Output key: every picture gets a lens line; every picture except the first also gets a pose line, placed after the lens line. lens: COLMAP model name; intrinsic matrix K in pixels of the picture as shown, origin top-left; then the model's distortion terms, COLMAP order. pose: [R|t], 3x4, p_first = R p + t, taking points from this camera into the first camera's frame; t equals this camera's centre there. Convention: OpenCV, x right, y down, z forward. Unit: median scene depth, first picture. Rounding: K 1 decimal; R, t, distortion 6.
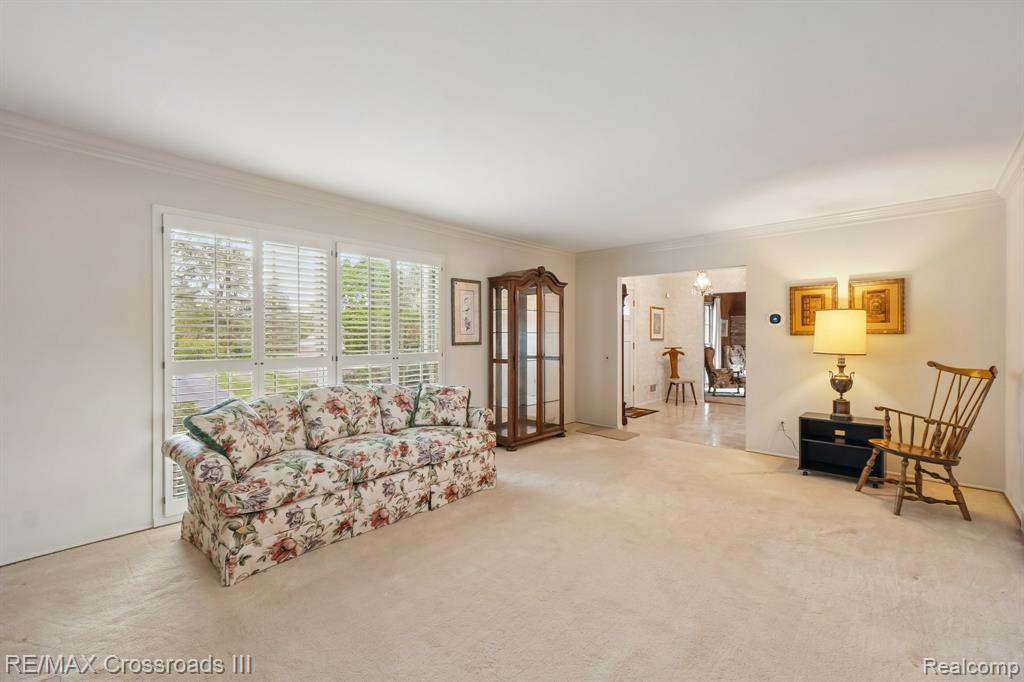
lens RADIAL K [[442.7, 0, 514.3], [0, 442.7, 337.4], [0, 0, 1]] dist [0.003096, 0.002650]
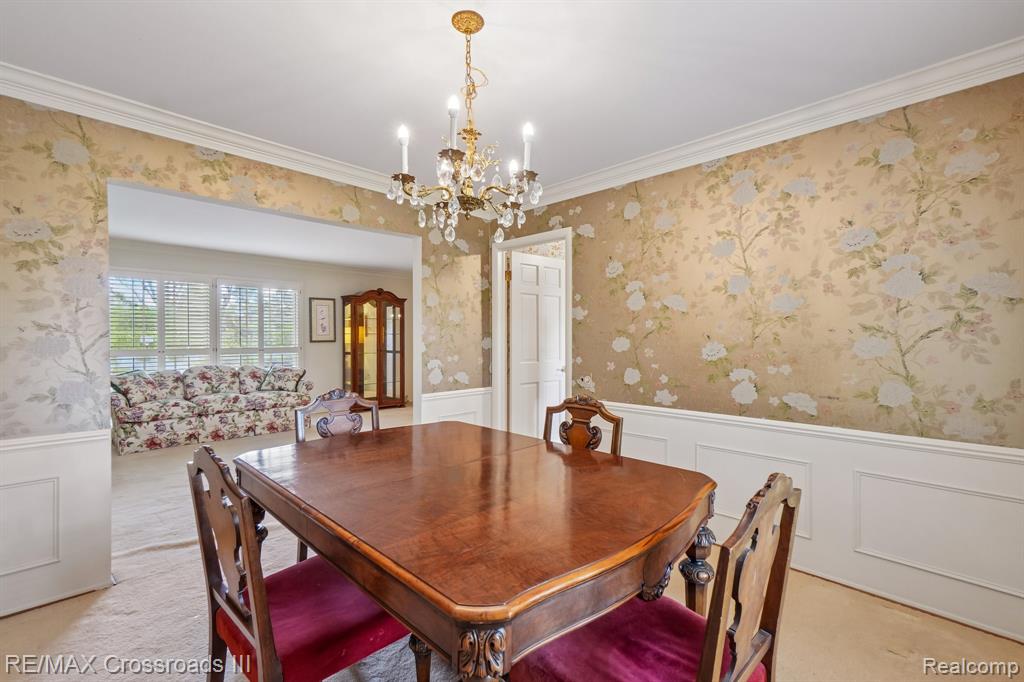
lens RADIAL K [[442.7, 0, 509.1], [0, 442.7, 347.8], [0, 0, 1]] dist [0.003096, 0.002650]
pose [[0.999194, 0.001301, -0.040120, 0.906714], [-0.000570, 0.999834, 0.018210, 0.013189], [0.040137, -0.018173, 0.999029, -0.719412]]
